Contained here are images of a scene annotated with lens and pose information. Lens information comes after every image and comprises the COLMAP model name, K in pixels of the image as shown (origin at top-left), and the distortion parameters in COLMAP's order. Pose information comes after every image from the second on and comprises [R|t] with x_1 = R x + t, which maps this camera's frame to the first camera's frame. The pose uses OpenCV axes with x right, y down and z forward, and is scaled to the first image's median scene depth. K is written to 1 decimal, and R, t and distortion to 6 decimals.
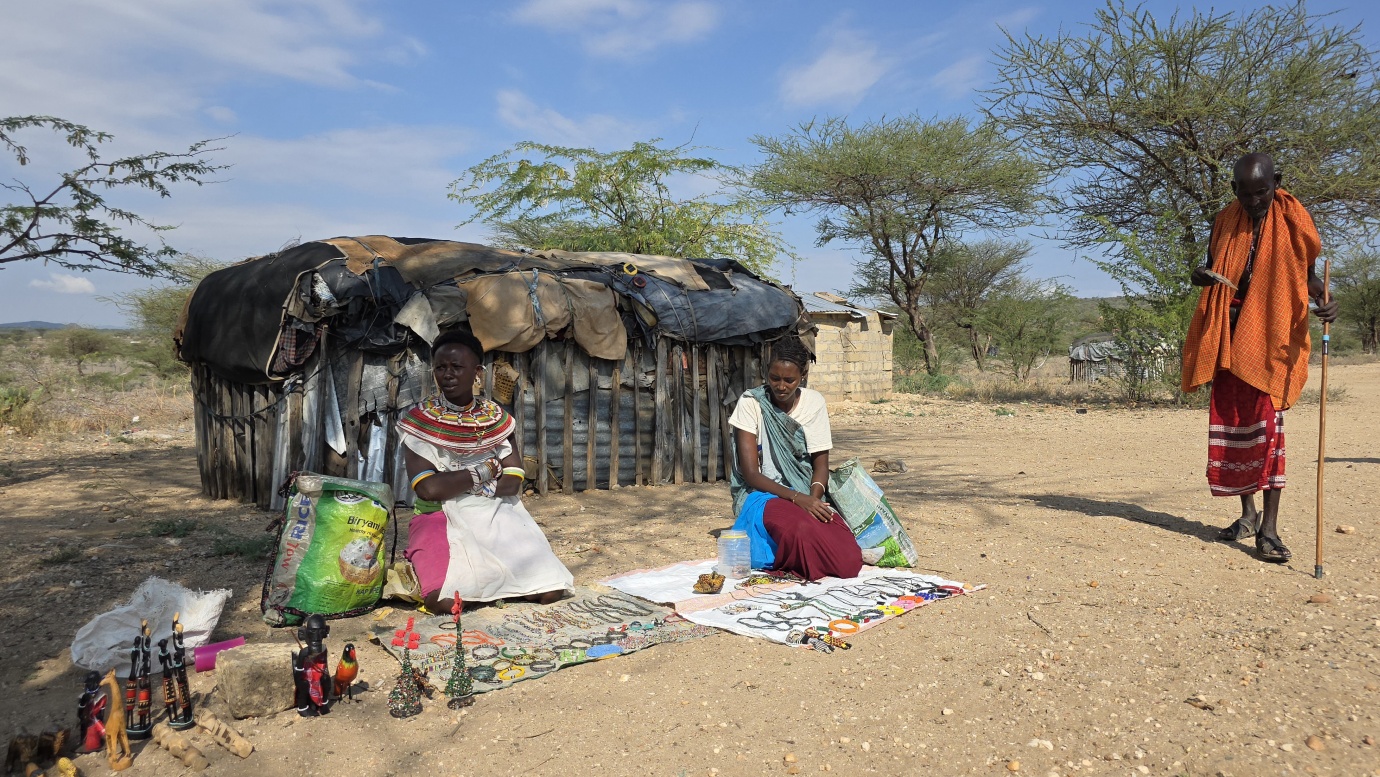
lens RADIAL K [[938.6, 0, 682.6], [0, 938.6, 398.1], [0, 0, 1]] dist [0.056013, -0.063919]
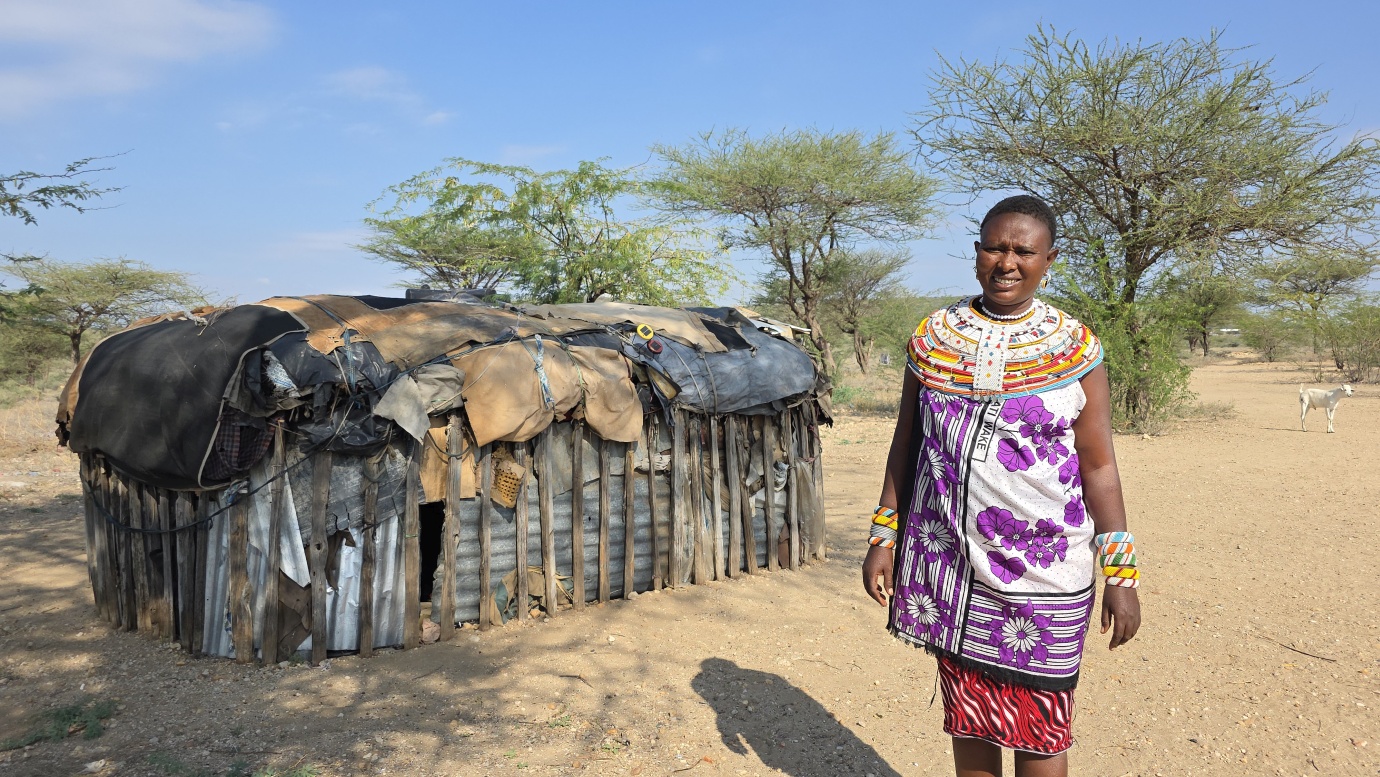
lens RADIAL K [[919.1, 0, 684.7], [0, 919.1, 389.3], [0, 0, 1]] dist [0.064732, -0.064115]
pose [[0.990650, -0.008932, 0.136133, -0.099556], [0.009441, 0.999951, -0.003092, -0.062043], [-0.136098, 0.004348, 0.990686, 0.132168]]
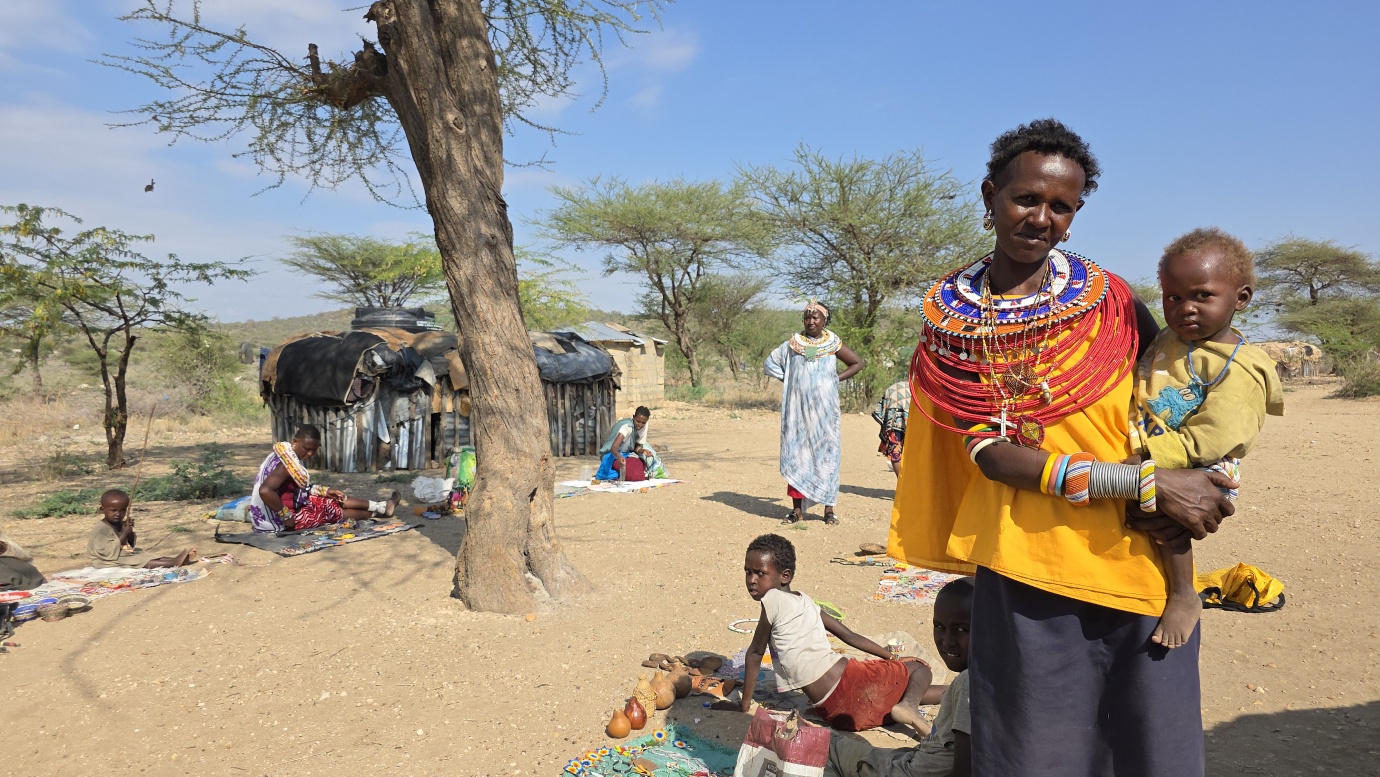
lens RADIAL K [[919.1, 0, 684.7], [0, 919.1, 389.3], [0, 0, 1]] dist [0.064732, -0.064115]
pose [[0.971298, 0.000179, 0.237867, -0.139636], [0.002798, 0.999922, -0.012179, -0.017307], [-0.237851, 0.012495, 0.971221, -0.653491]]
